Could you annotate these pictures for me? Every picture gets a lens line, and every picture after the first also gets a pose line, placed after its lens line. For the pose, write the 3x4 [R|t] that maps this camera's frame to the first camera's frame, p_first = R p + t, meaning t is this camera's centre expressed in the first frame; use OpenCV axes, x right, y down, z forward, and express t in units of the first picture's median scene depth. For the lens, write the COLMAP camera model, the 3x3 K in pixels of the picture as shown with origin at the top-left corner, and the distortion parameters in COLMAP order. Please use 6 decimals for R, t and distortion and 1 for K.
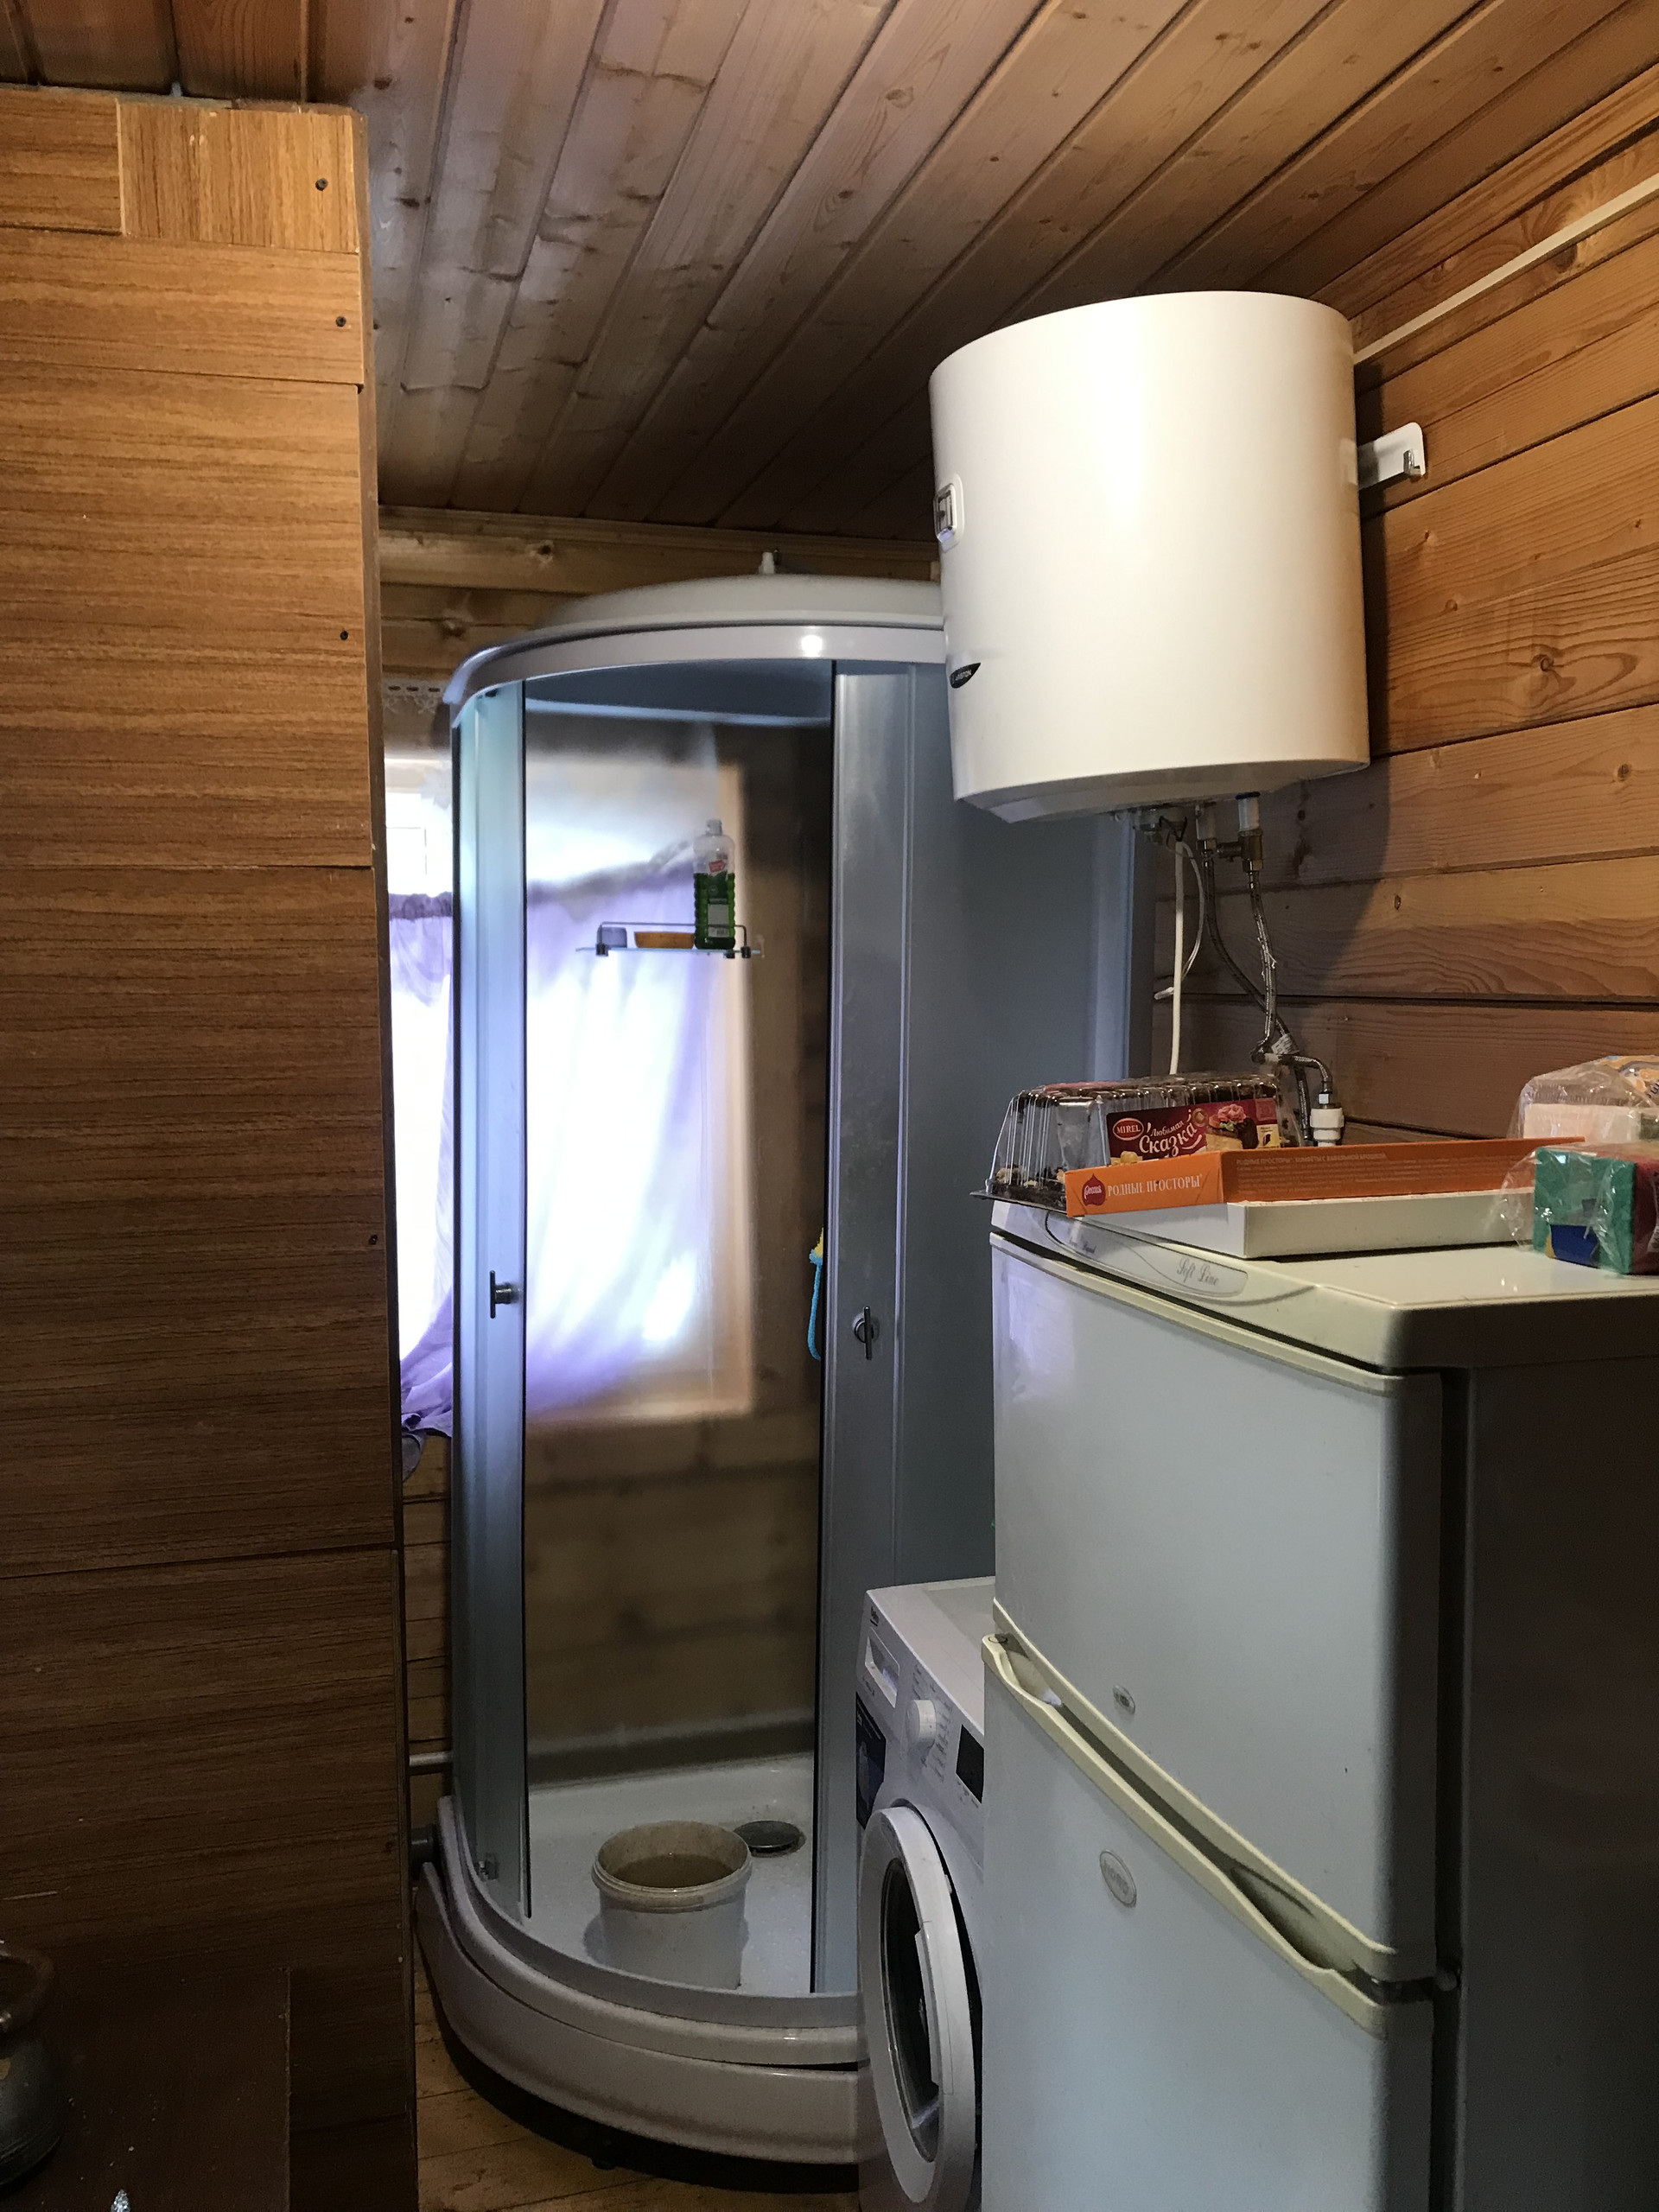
lens RADIAL K [[1807.1, 0, 830.0], [0, 1807.1, 1105.1], [0, 0, 1]] dist [0.014944, -0.010867]
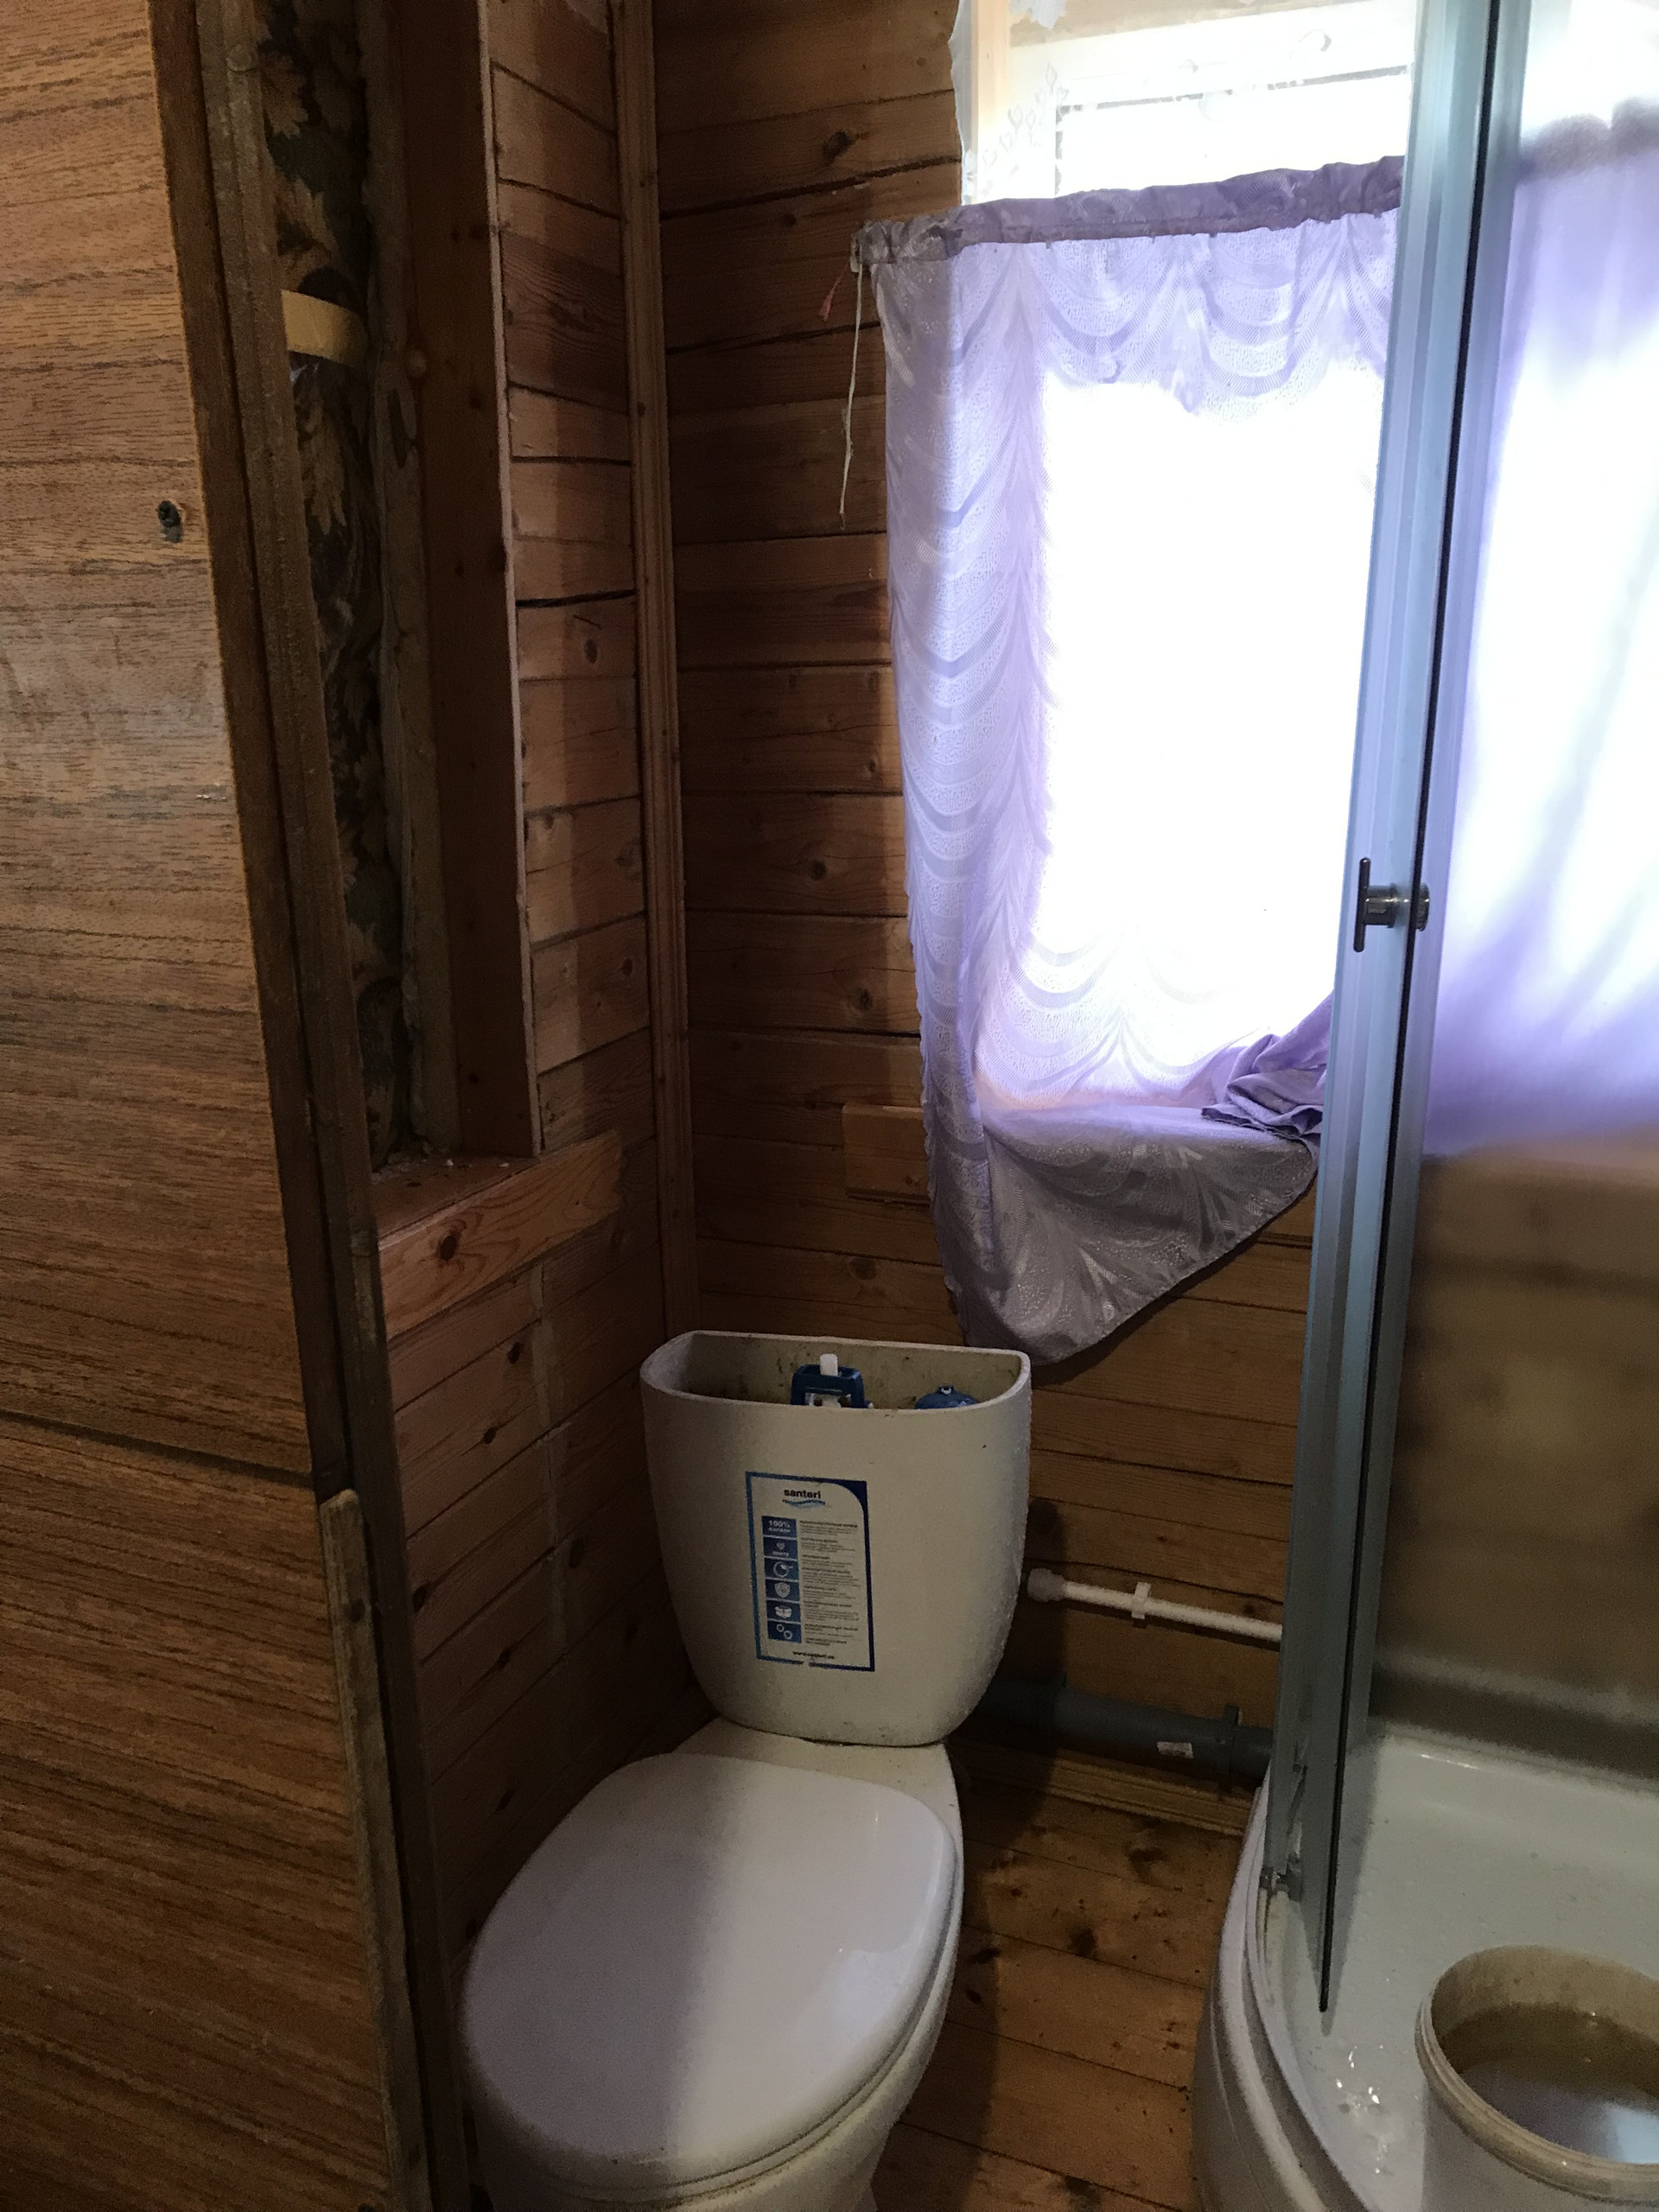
lens RADIAL K [[1807.1, 0, 827.0], [0, 1807.1, 1096.7], [0, 0, 1]] dist [0.014944, -0.010867]
pose [[0.774322, 0.155845, -0.613300, 0.029082], [-0.041842, 0.979687, 0.196119, 0.102236], [0.631407, -0.126198, 0.765114, 0.811888]]
